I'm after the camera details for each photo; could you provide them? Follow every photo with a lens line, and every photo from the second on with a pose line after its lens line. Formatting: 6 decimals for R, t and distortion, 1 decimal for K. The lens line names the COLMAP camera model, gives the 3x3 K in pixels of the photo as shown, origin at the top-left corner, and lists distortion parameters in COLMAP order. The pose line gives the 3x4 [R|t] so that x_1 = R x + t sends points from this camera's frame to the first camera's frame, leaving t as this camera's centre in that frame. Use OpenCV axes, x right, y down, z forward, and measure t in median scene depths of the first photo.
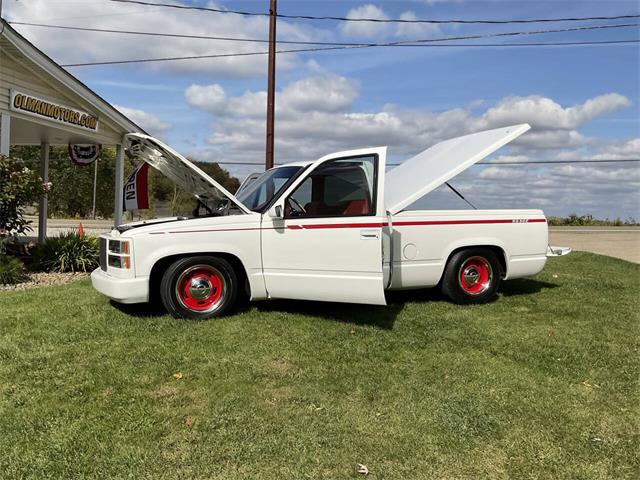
lens RADIAL K [[544.6, 0, 320.0], [0, 544.6, 240.0], [0, 0, 1]] dist [0.084948, -0.165044]
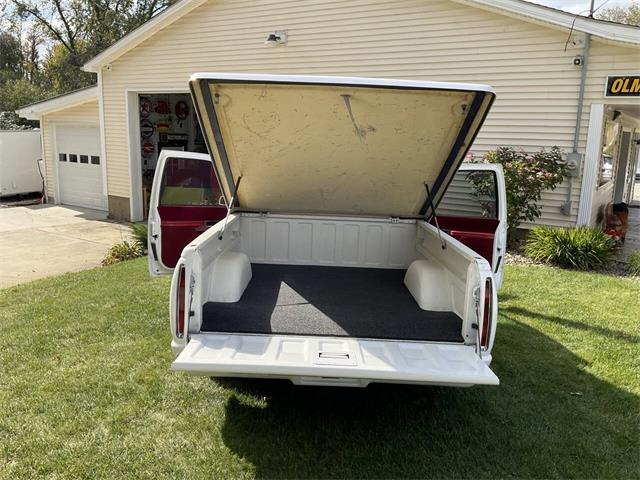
lens RADIAL K [[548.4, 0, 320.0], [0, 548.4, 240.0], [0, 0, 1]] dist [-0.002447, -0.018095]
pose [[-0.374892, 0.127879, -0.918206, 0.851741], [-0.083789, 0.981713, 0.170934, -0.163661], [0.923274, 0.141017, -0.357322, 1.364112]]
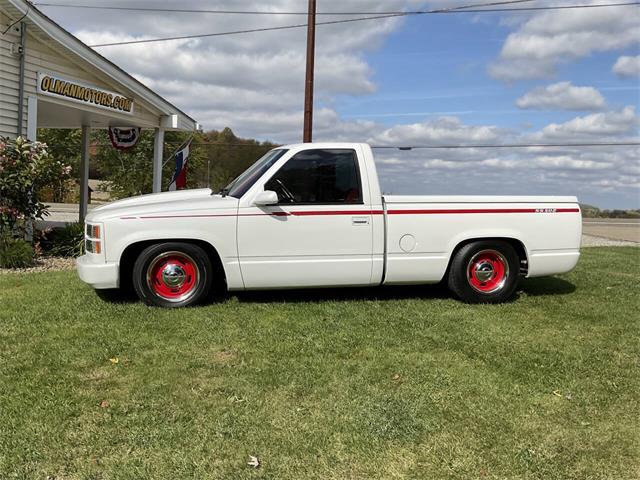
lens RADIAL K [[605.4, 0, 320.4], [0, 605.4, 243.3], [0, 0, 1]] dist [0.101858, -0.227780]
pose [[0.988238, 0.019581, -0.151662, 0.163577], [-0.016728, 0.999659, 0.020065, 0.003952], [0.152003, -0.017292, 0.988229, -0.019173]]
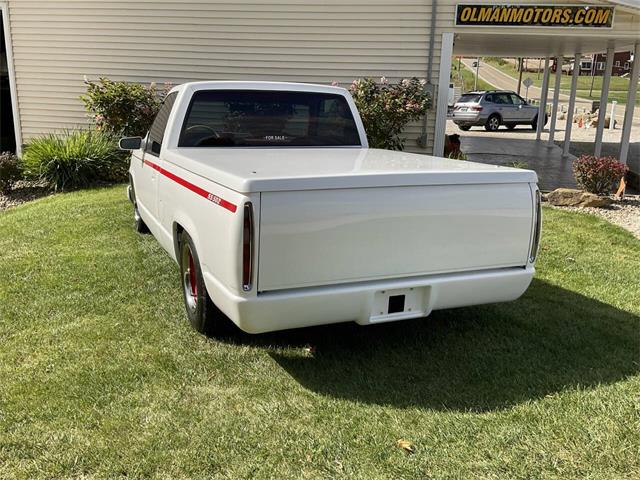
lens RADIAL K [[605.4, 0, 320.4], [0, 605.4, 243.3], [0, 0, 1]] dist [0.101858, -0.227780]
pose [[0.016874, 0.220989, -0.975130, 0.903126], [-0.066457, 0.973360, 0.219438, -0.120337], [0.997647, 0.061101, 0.031111, 1.112199]]
